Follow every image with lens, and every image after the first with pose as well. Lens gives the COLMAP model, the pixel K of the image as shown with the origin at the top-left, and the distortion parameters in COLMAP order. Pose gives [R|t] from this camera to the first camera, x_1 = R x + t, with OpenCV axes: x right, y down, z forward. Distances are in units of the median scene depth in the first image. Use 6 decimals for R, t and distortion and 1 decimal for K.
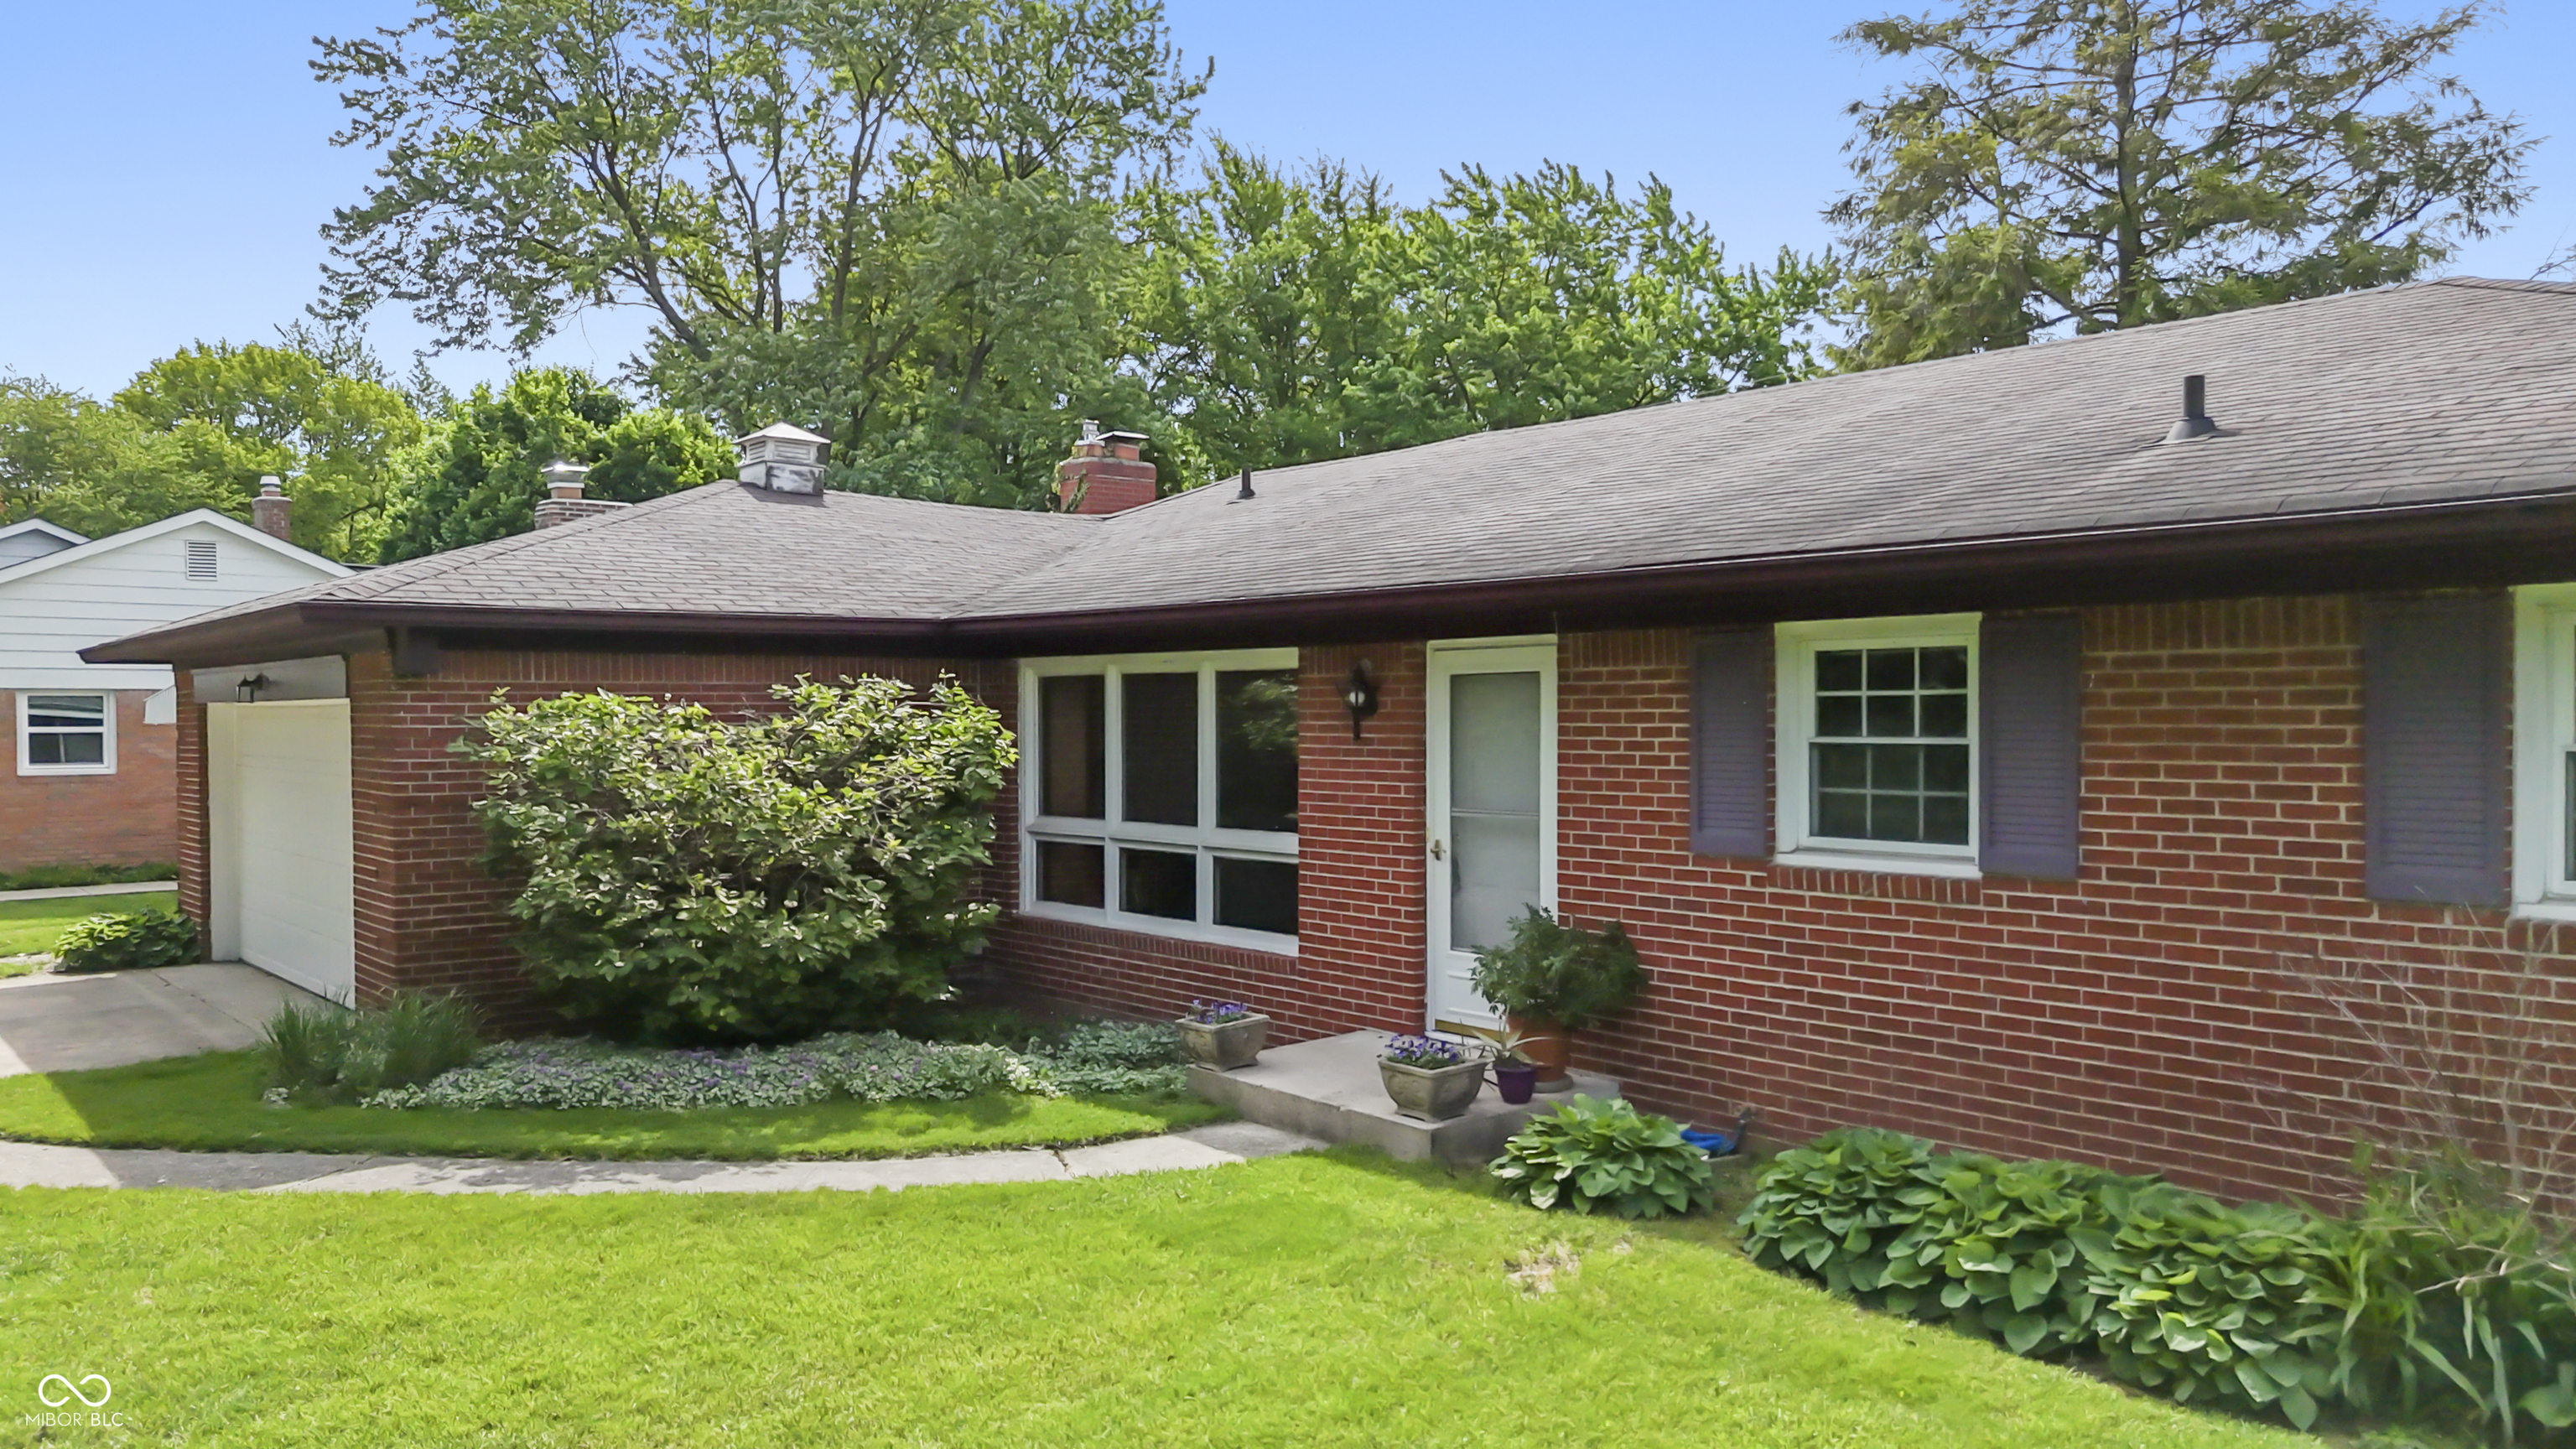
lens RADIAL K [[1899.1, 0, 1288.0], [0, 1899.1, 724.5], [0, 0, 1]] dist [0.088279, -0.095323]
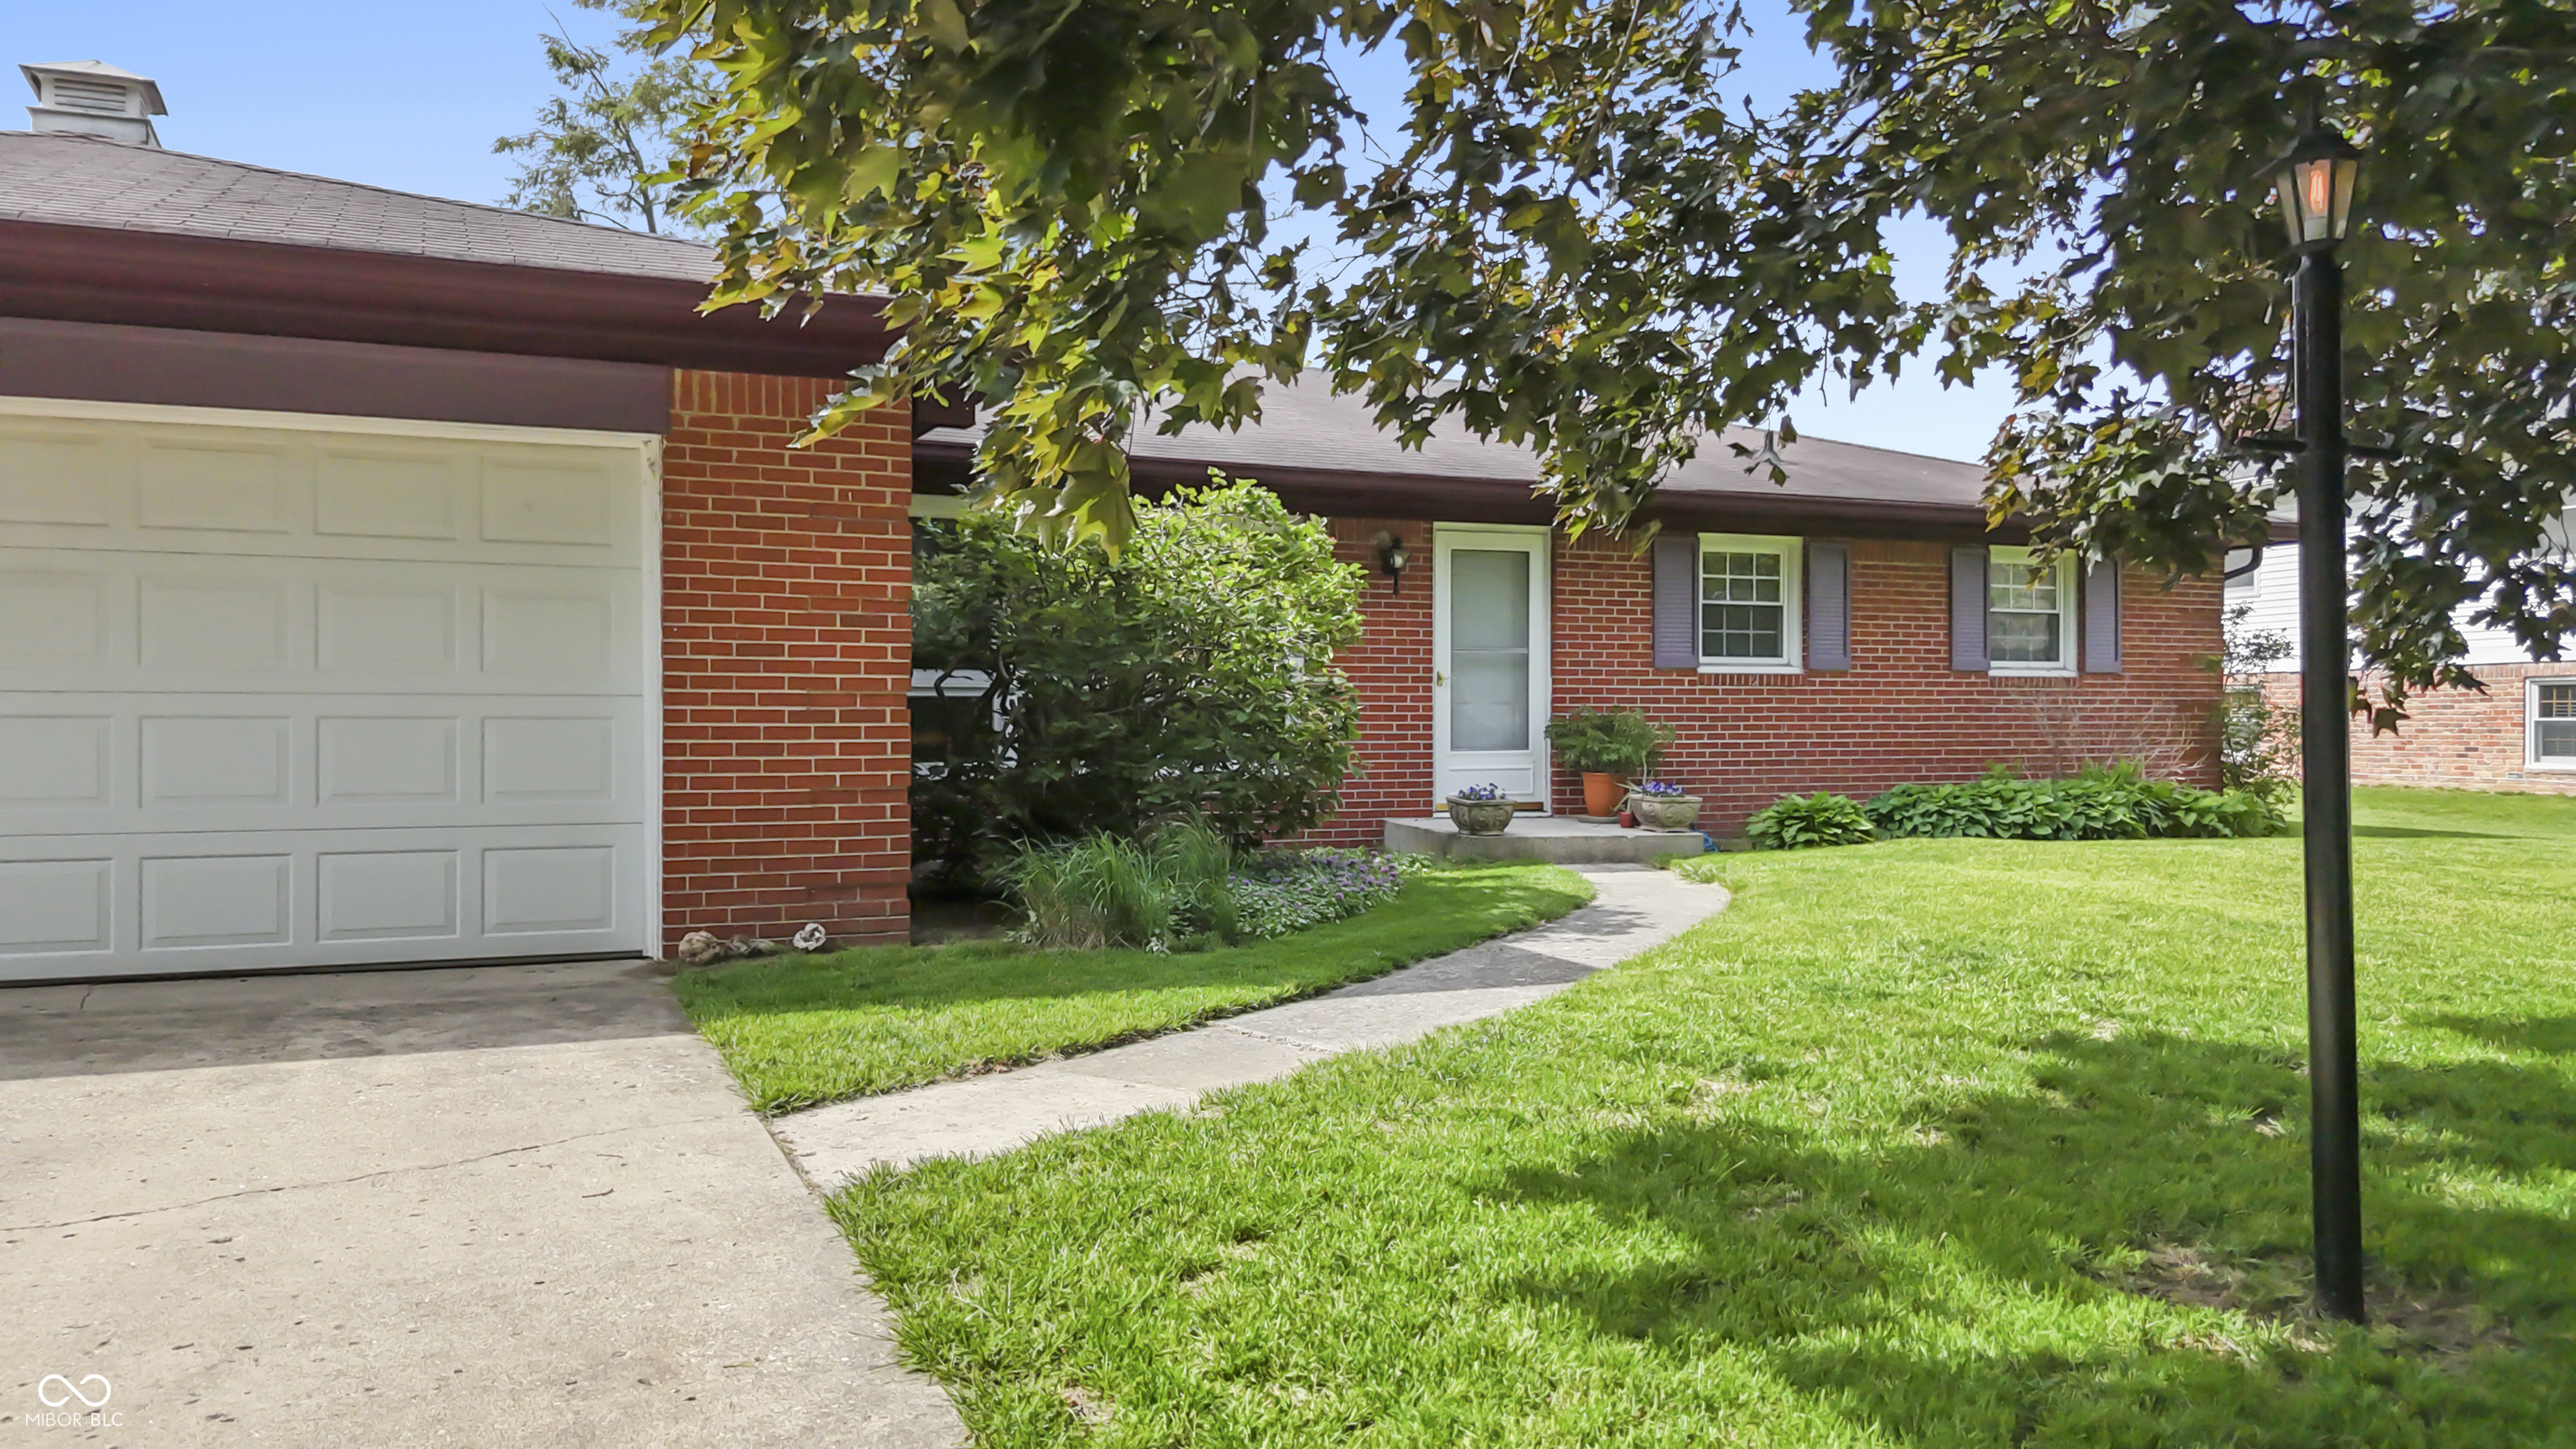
lens RADIAL K [[1899.1, 0, 1288.0], [0, 1899.1, 724.5], [0, 0, 1]] dist [0.088279, -0.095323]
pose [[0.257211, 0.003501, 0.966349, -1.285547], [0.005570, 0.999971, -0.005105, 0.108015], [-0.966339, 0.006695, 0.257184, 0.778237]]
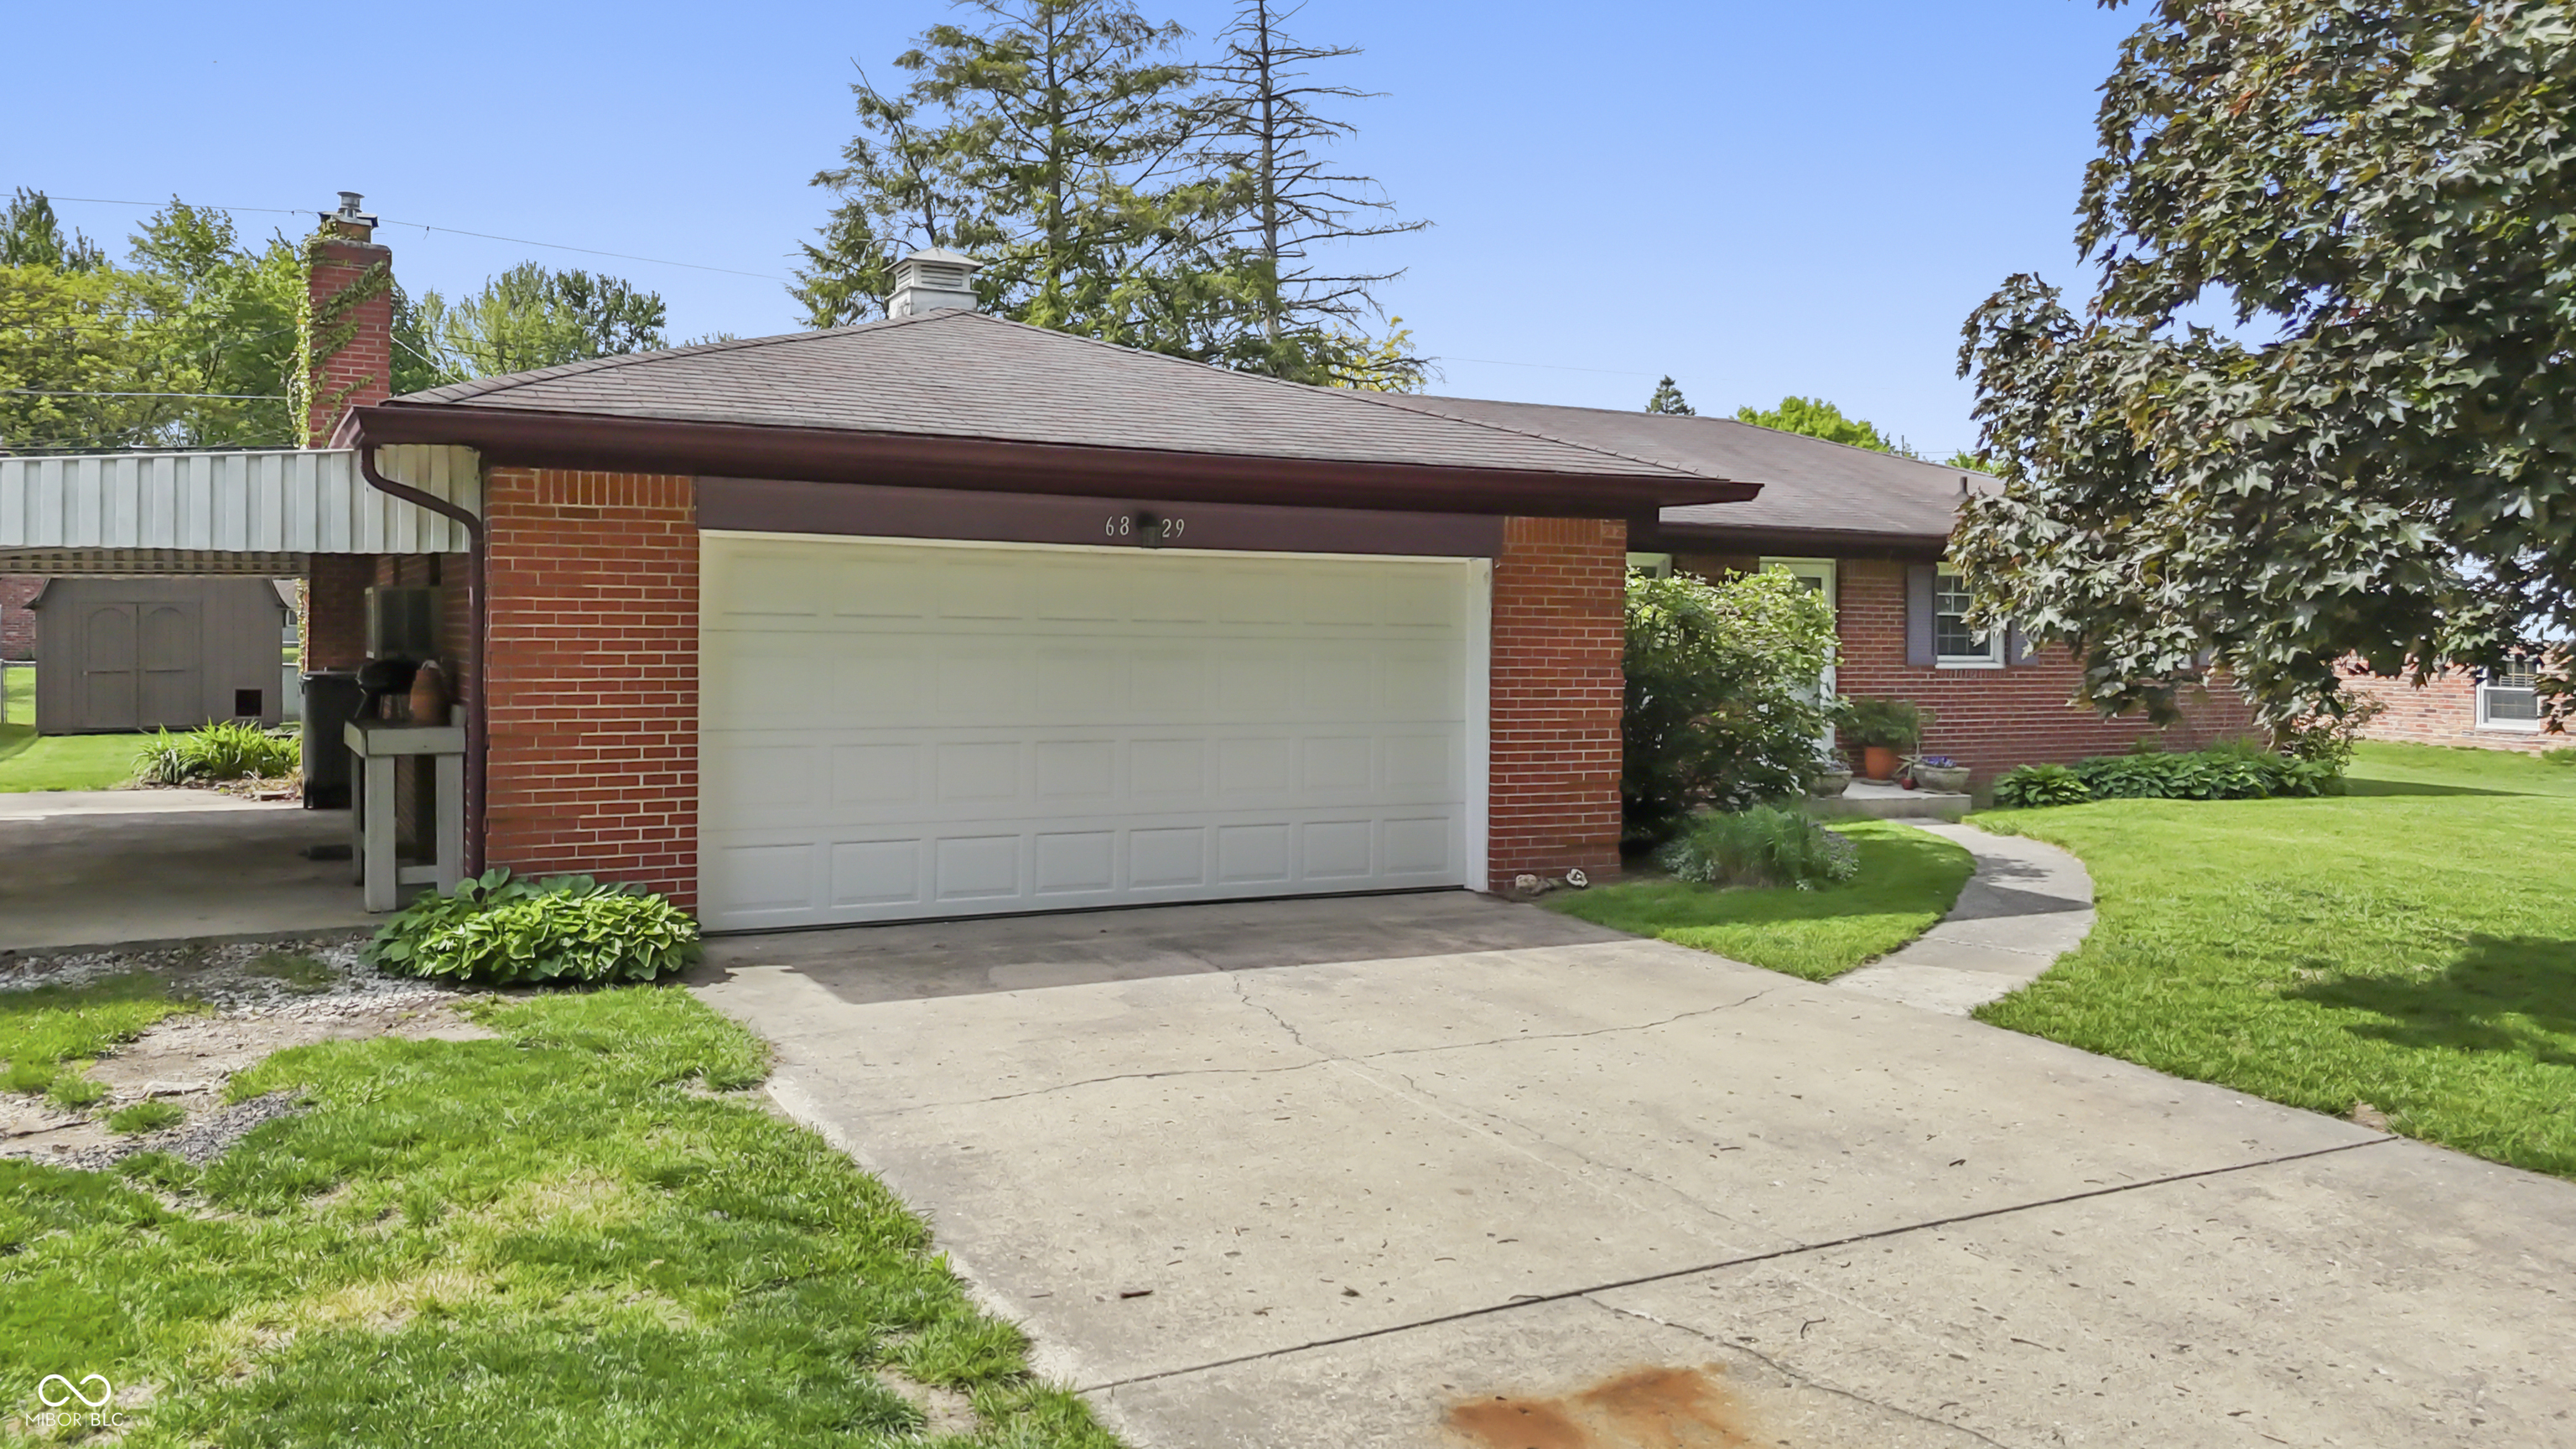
lens RADIAL K [[1951.3, 0, 1309.9], [0, 1951.3, 617.2], [0, 0, 1]] dist [0.035454, -0.007193]
pose [[0.181731, 0.015167, 0.983231, -1.849140], [-0.004284, 0.999884, -0.014632, 0.041259], [-0.983339, -0.001553, 0.181775, 1.115942]]
